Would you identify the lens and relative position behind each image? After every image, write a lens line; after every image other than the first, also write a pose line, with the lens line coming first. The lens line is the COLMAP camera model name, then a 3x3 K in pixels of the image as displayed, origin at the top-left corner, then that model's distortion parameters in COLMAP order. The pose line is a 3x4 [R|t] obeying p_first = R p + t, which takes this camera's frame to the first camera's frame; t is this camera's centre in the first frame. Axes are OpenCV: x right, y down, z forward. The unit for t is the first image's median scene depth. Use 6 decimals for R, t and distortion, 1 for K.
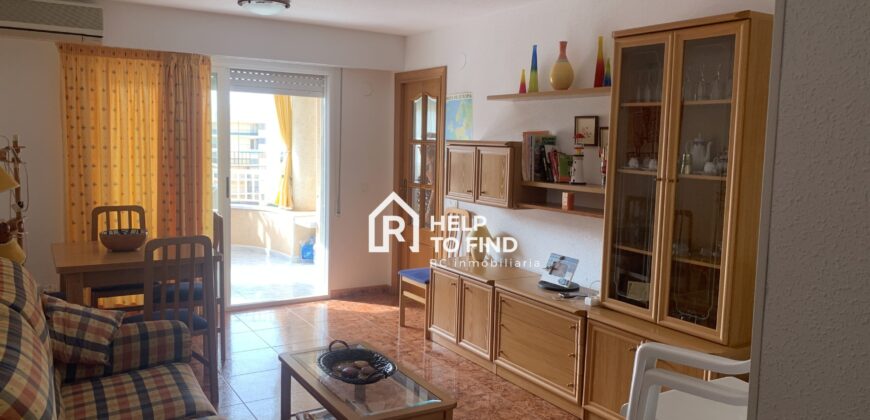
lens RADIAL K [[628.8, 0, 435.0], [0, 628.8, 191.2], [0, 0, 1]] dist [-0.009695, -0.003966]
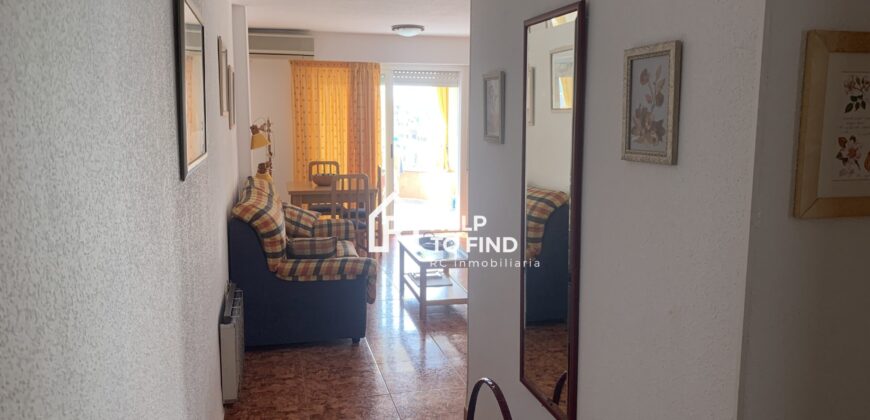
lens RADIAL K [[628.9, 0, 435.0], [0, 628.9, 193.4], [0, 0, 1]] dist [0.071043, -0.108913]
pose [[0.947288, 0.019297, -0.319802, 0.280431], [-0.008307, 0.999328, 0.035693, 0.045987], [0.320276, -0.031155, 0.946812, -0.436021]]
